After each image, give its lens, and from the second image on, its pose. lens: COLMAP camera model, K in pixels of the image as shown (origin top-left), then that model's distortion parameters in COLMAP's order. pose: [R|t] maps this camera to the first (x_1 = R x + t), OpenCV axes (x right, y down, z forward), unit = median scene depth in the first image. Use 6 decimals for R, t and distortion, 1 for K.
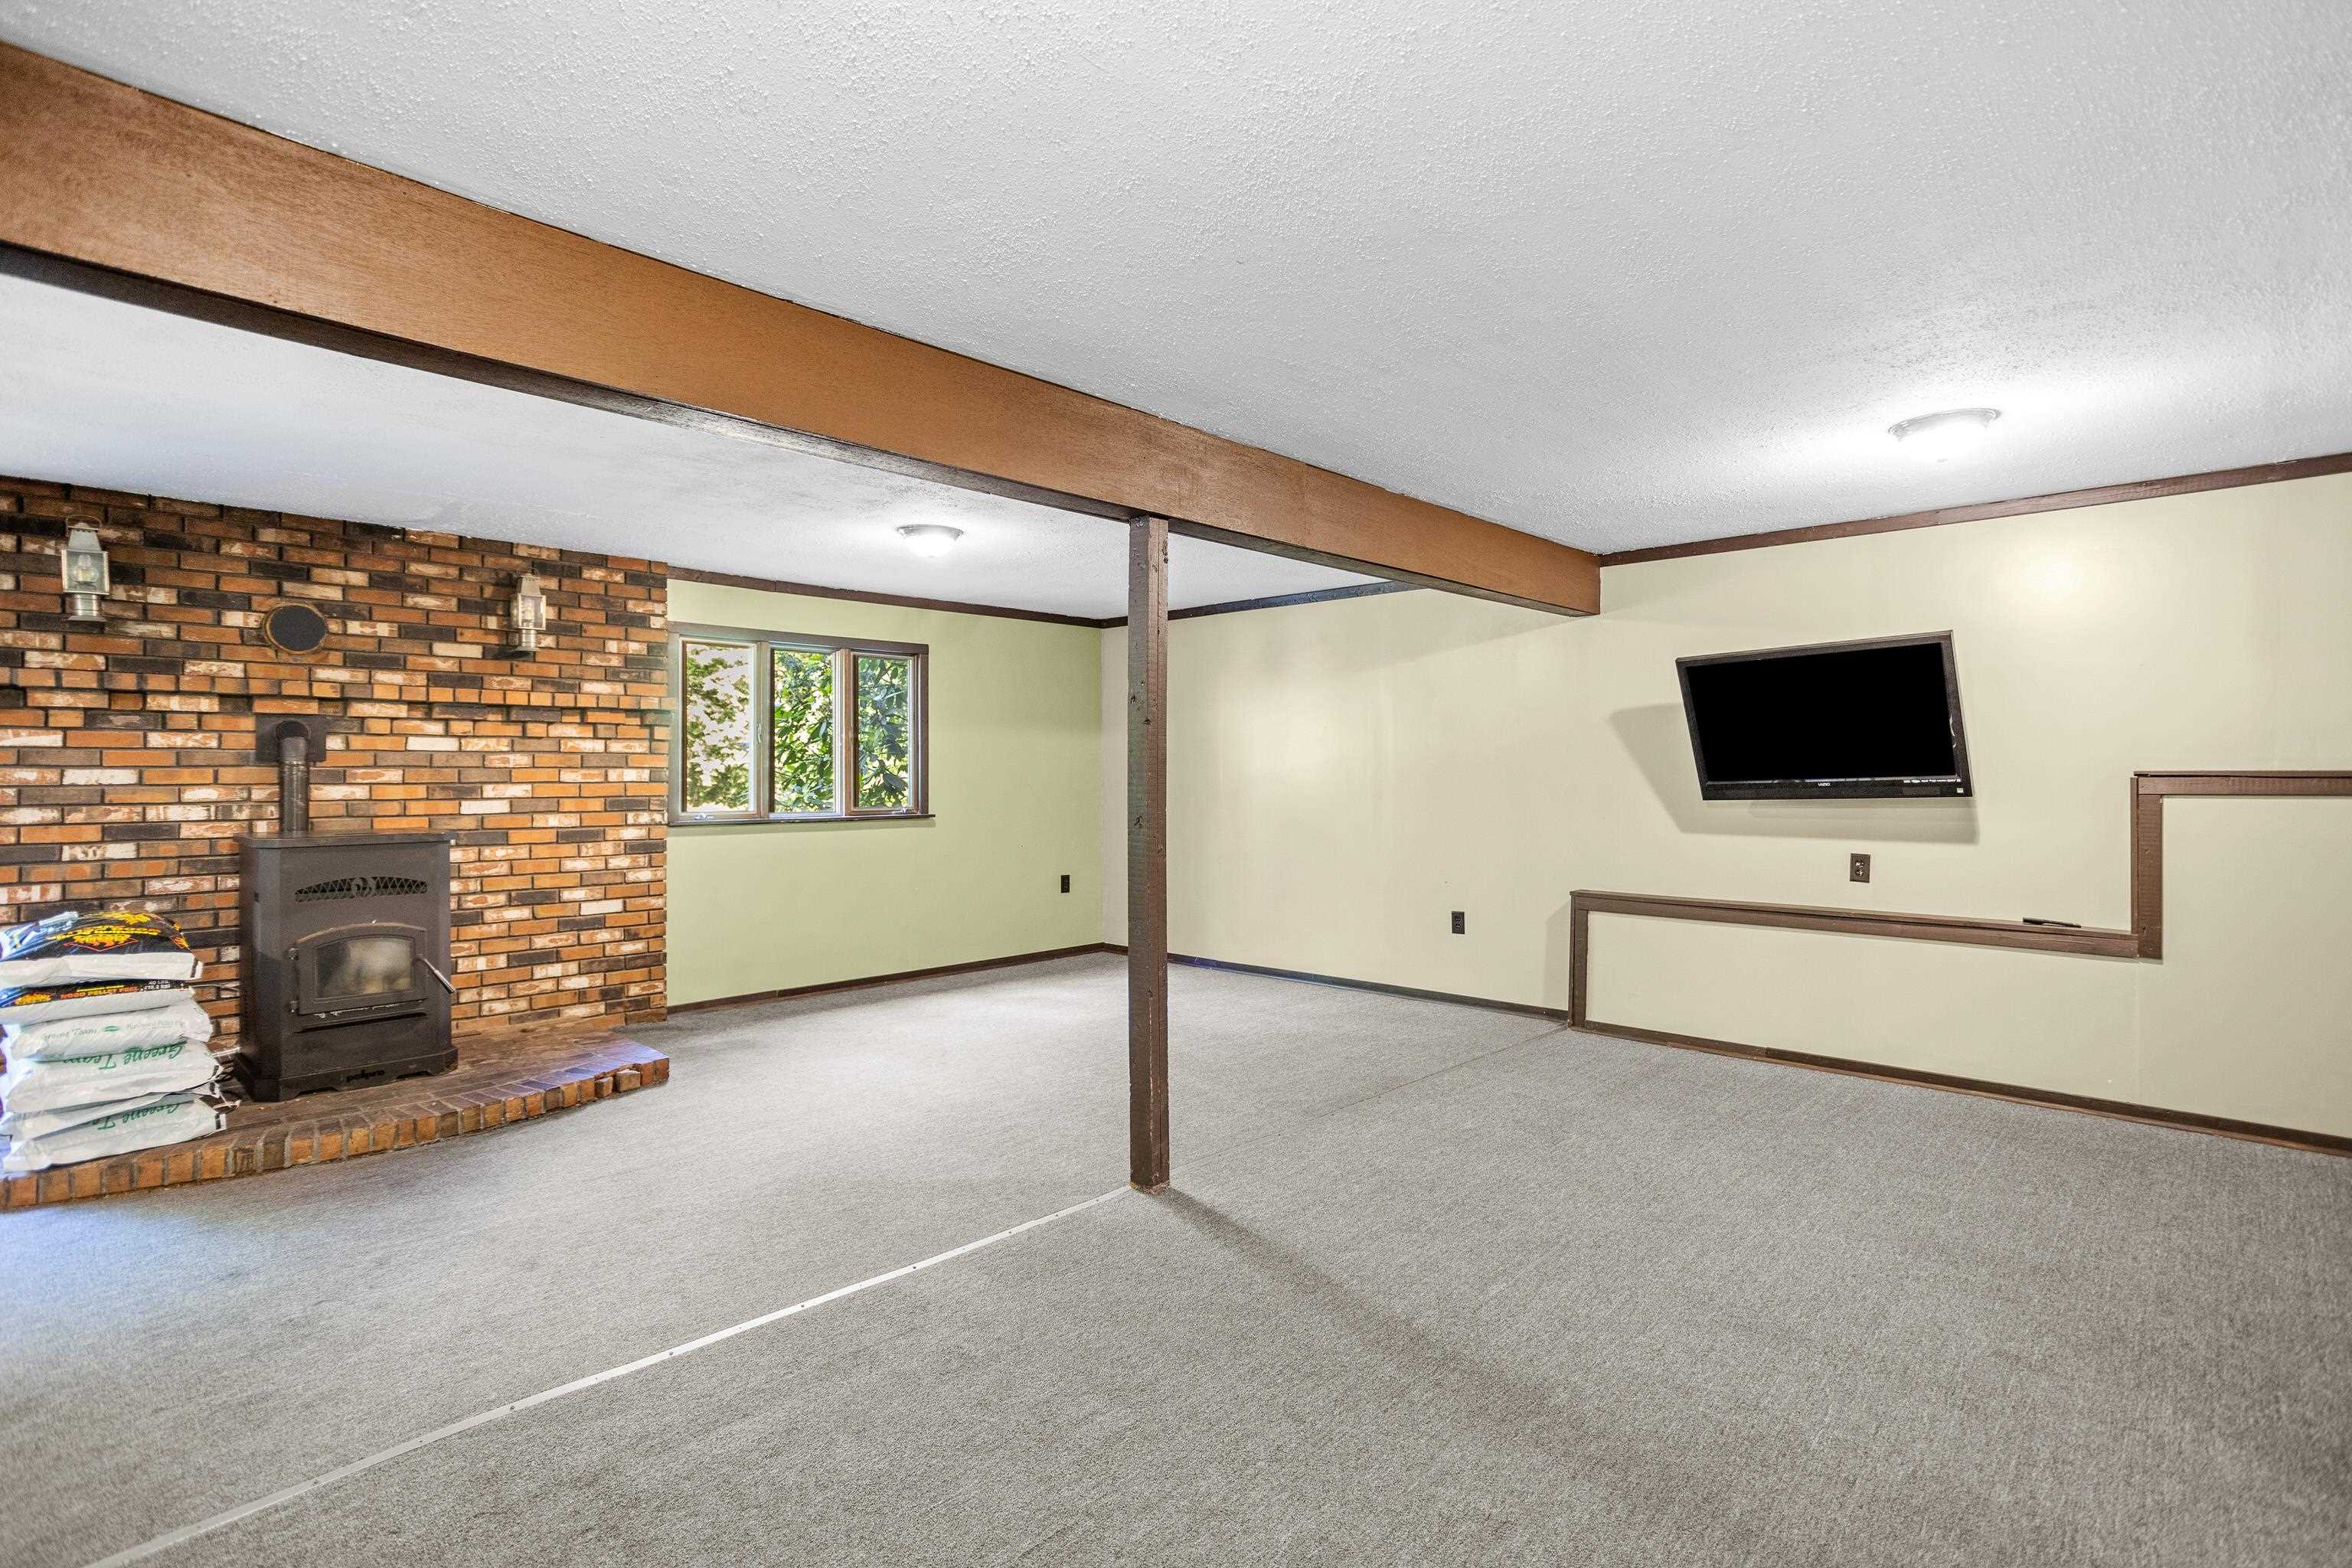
lens RADIAL K [[1145.2, 0, 1181.1], [0, 1145.2, 754.9], [0, 0, 1]] dist [-0.040896, 0.028342]
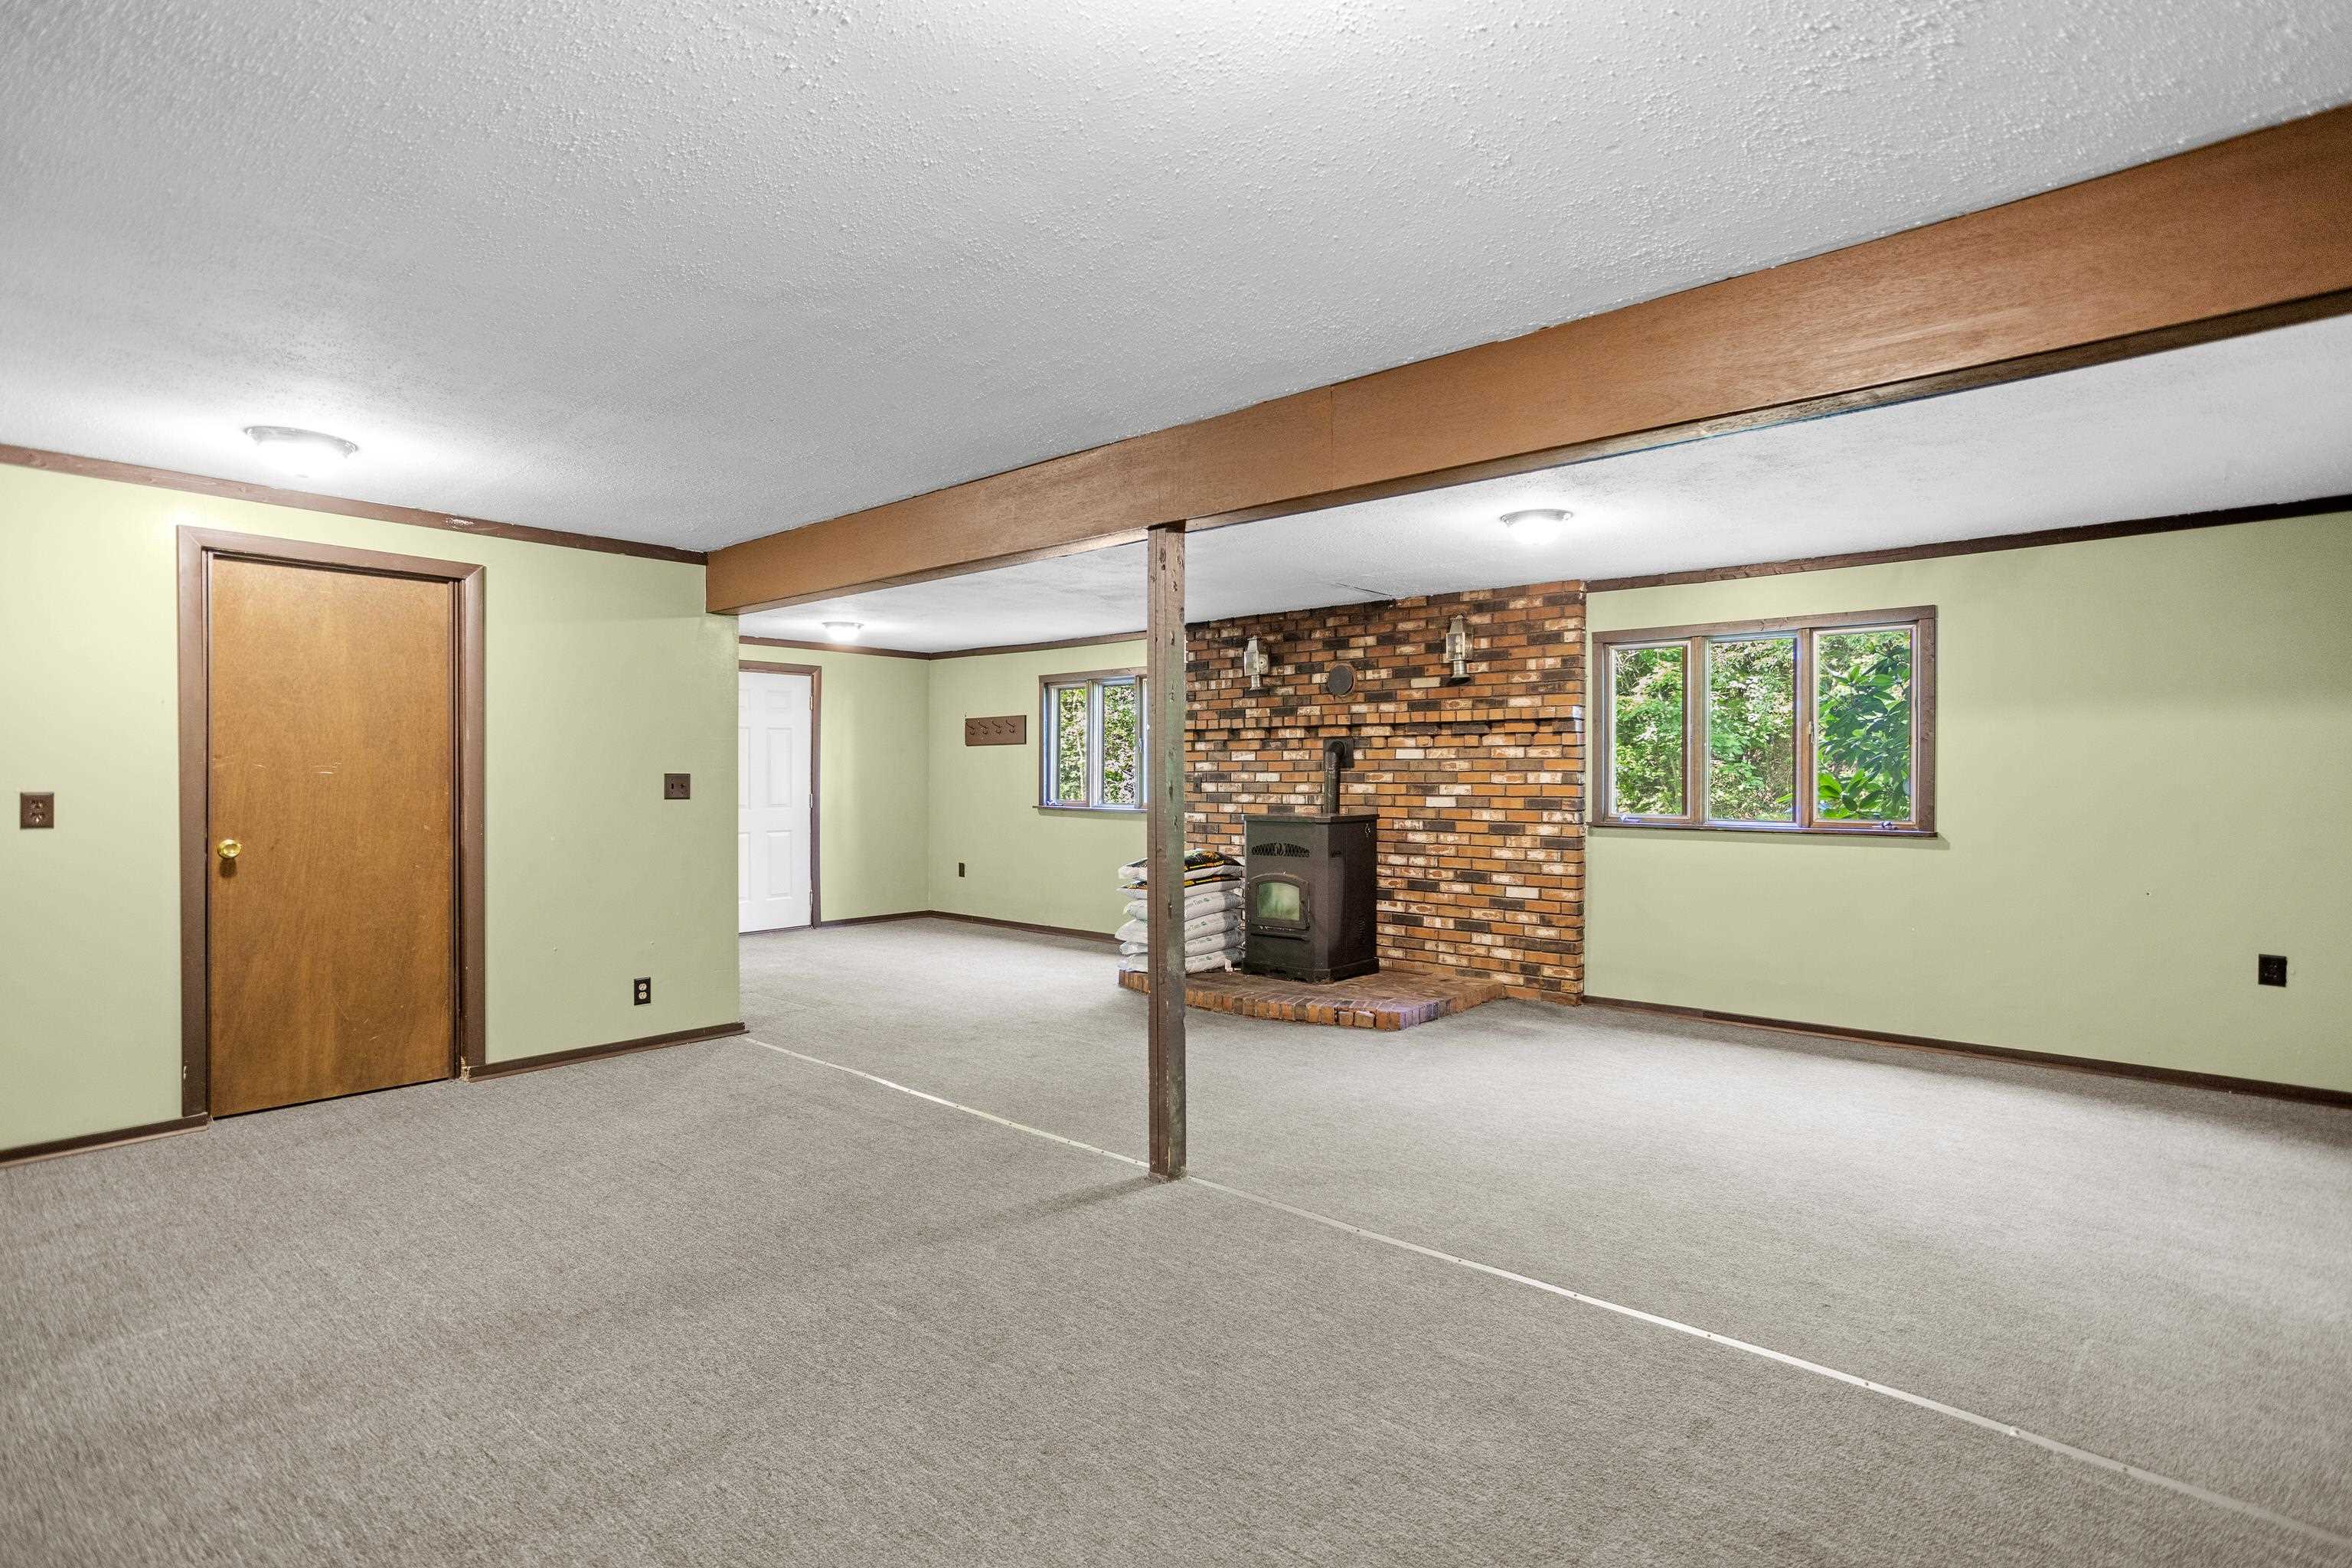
lens RADIAL K [[1145.2, 0, 1181.1], [0, 1145.2, 754.9], [0, 0, 1]] dist [-0.040896, 0.028342]
pose [[0.042044, -0.016908, -0.998973, 0.680749], [0.012719, 0.999785, -0.016386, 0.010135], [0.999035, -0.012017, 0.042250, 0.656627]]
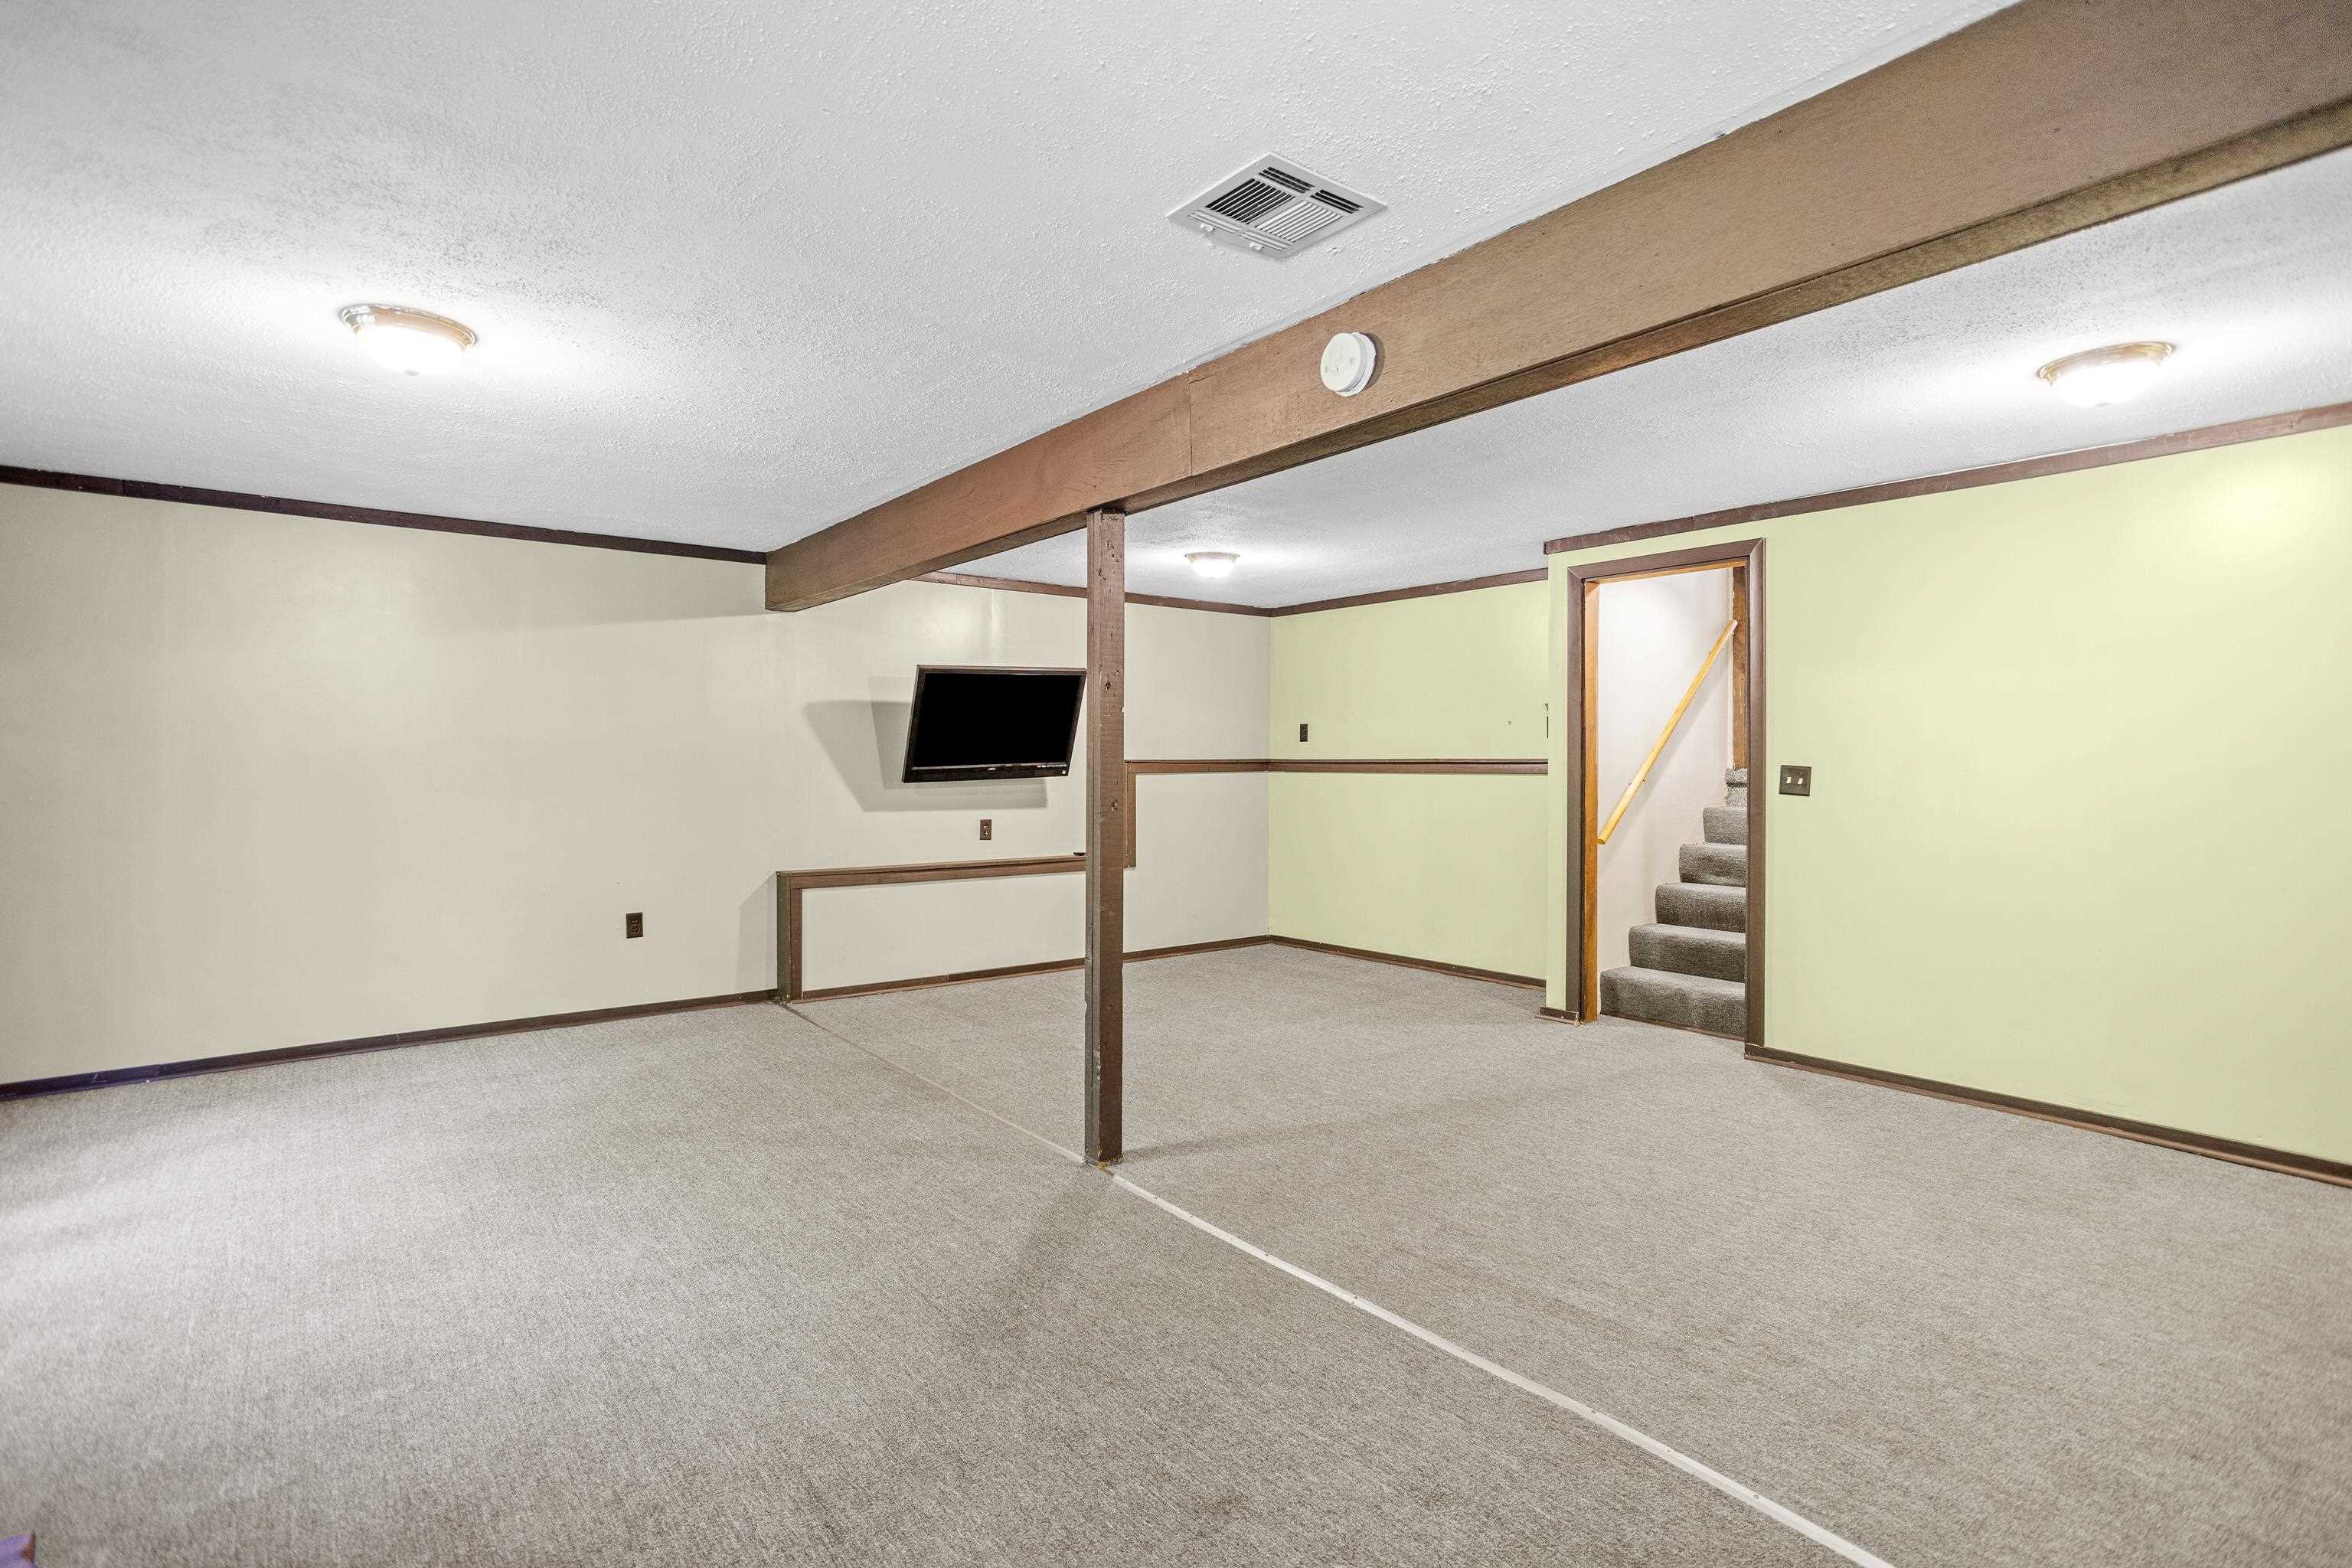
lens RADIAL K [[1145.2, 0, 1181.1], [0, 1145.2, 754.9], [0, 0, 1]] dist [-0.040896, 0.028342]
pose [[0.146686, 0.007020, 0.989158, -0.699116], [-0.014731, 0.999879, -0.004911, 0.011830], [-0.989073, -0.013851, 0.146772, 0.529735]]
